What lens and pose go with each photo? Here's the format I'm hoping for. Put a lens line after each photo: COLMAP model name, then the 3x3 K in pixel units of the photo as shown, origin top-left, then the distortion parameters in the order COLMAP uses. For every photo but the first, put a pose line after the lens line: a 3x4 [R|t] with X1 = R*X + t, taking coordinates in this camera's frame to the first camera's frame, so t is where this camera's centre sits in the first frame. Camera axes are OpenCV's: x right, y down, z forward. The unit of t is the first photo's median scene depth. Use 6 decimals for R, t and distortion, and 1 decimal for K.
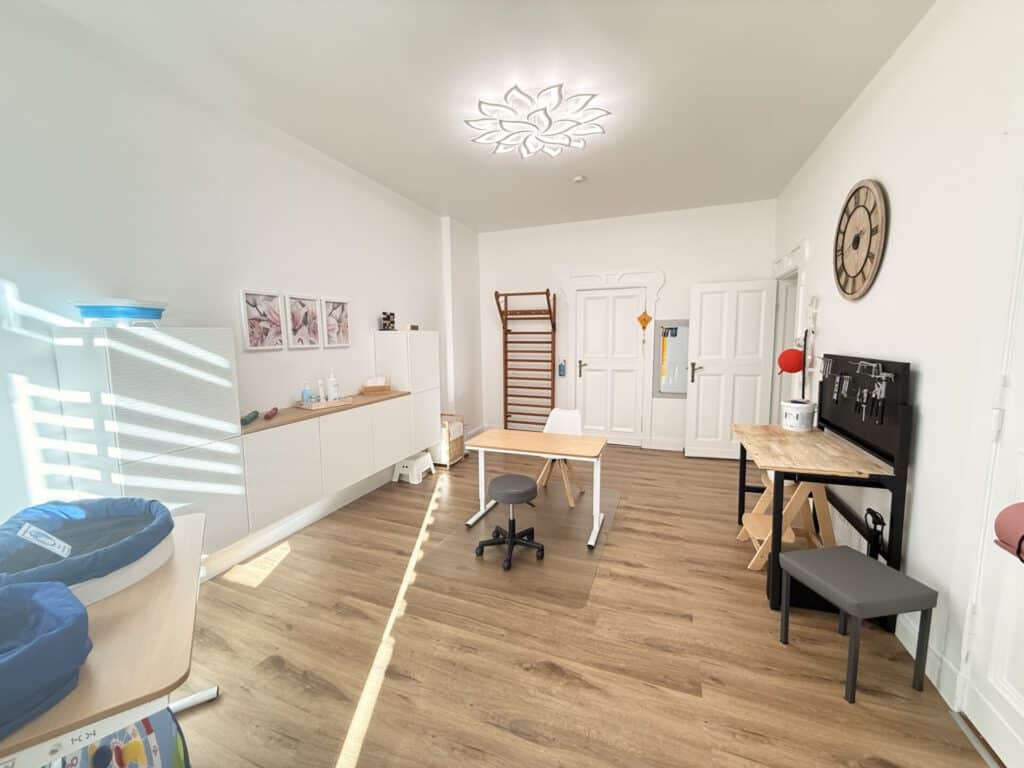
lens RADIAL K [[406.5, 0, 507.3], [0, 406.5, 382.7], [0, 0, 1]] dist [0.000119, -0.000027]
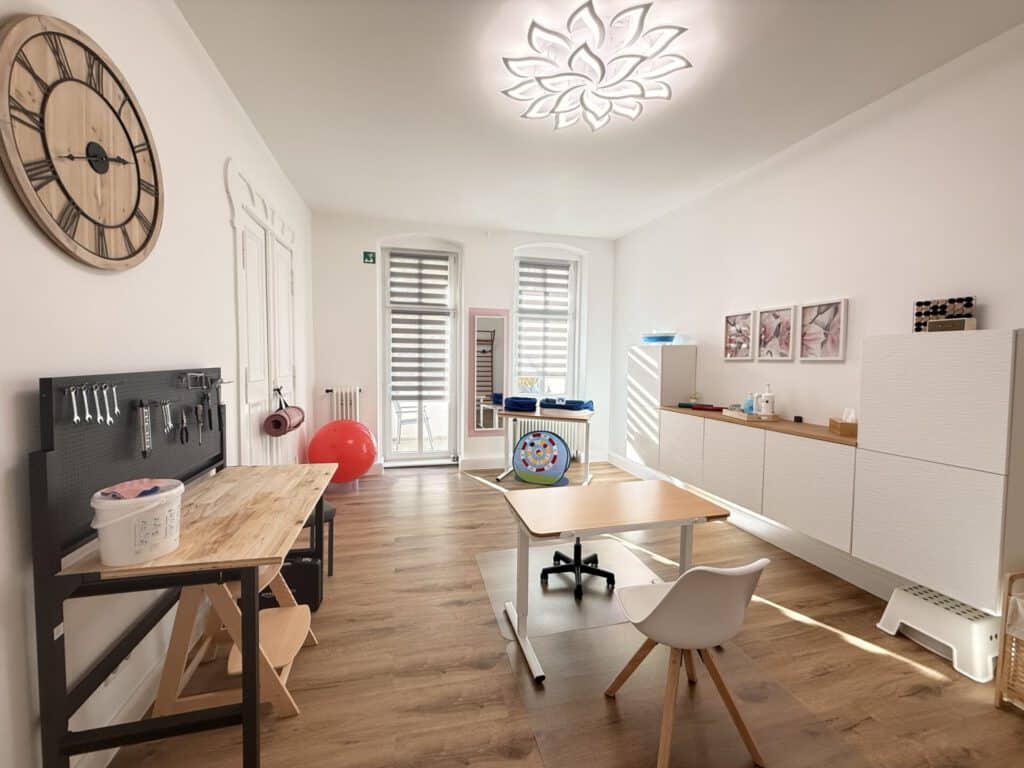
lens RADIAL K [[406.5, 0, 506.2], [0, 406.5, 379.8], [0, 0, 1]] dist [0.000119, -0.000027]
pose [[-0.811328, 0.032882, -0.583666, 0.604902], [-0.068500, 0.986192, 0.150778, -0.144383], [0.580564, 0.162311, -0.797872, 1.430933]]
